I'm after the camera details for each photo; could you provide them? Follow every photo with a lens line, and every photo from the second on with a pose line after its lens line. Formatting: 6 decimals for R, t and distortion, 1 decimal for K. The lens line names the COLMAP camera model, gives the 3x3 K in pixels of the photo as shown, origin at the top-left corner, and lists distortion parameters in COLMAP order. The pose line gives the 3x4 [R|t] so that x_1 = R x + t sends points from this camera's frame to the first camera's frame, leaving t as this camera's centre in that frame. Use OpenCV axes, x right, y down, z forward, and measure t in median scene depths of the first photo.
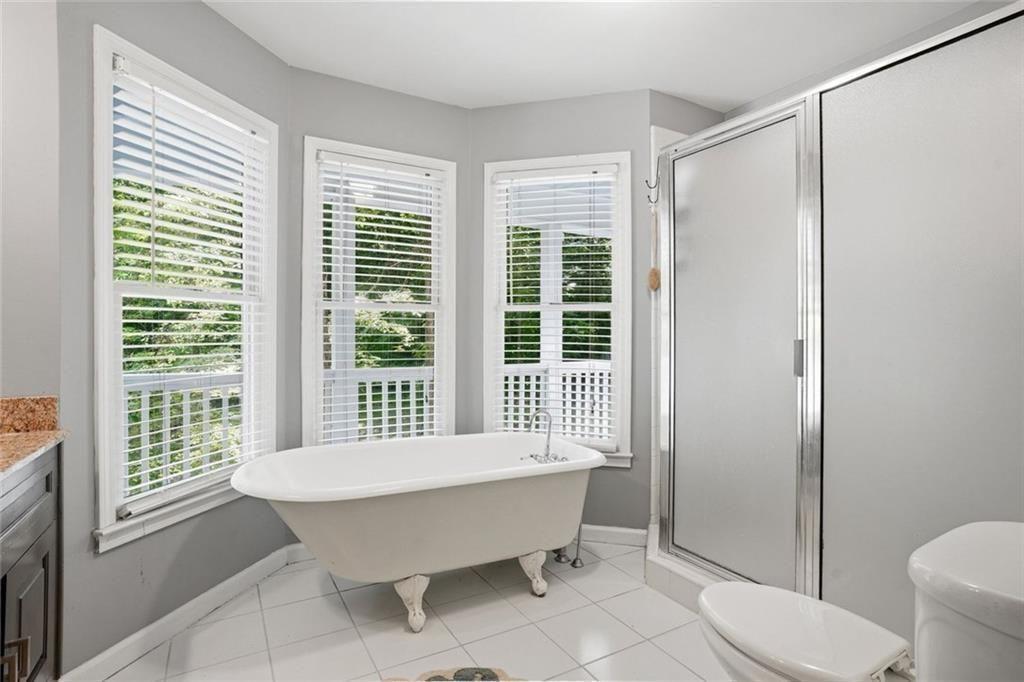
lens RADIAL K [[503.3, 0, 509.0], [0, 503.3, 337.3], [0, 0, 1]] dist [-0.063573, 0.024971]
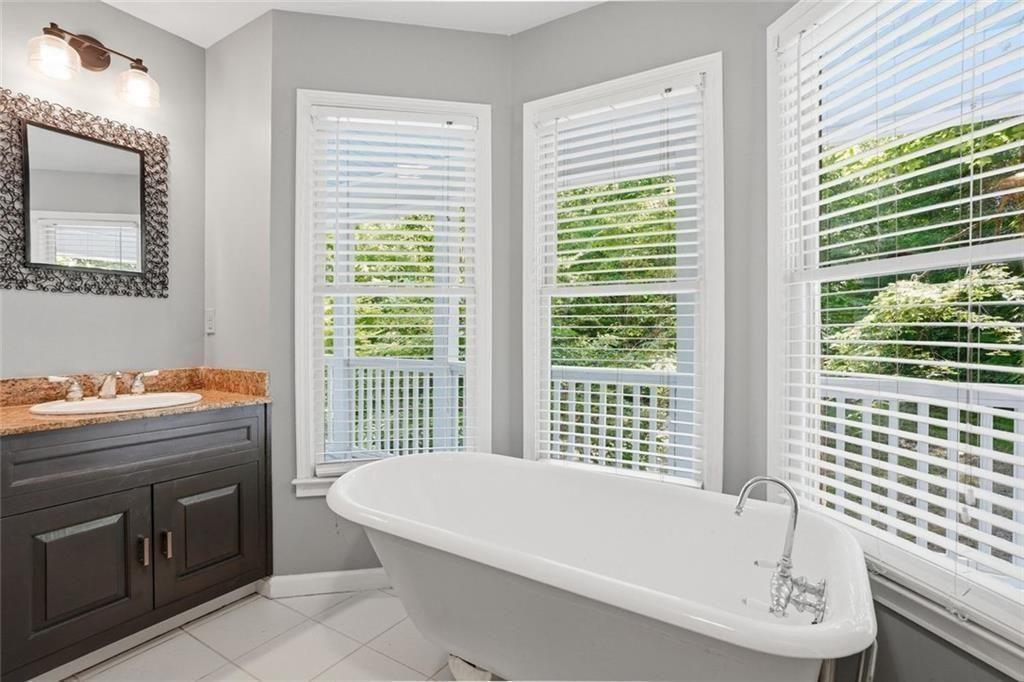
lens RADIAL K [[503.3, 0, 509.0], [0, 503.3, 337.3], [0, 0, 1]] dist [-0.063573, 0.024971]
pose [[0.469520, 0.000384, -0.882922, 0.426123], [0.007212, 0.999965, 0.004270, 0.013650], [0.882893, -0.008373, 0.469500, 0.632347]]
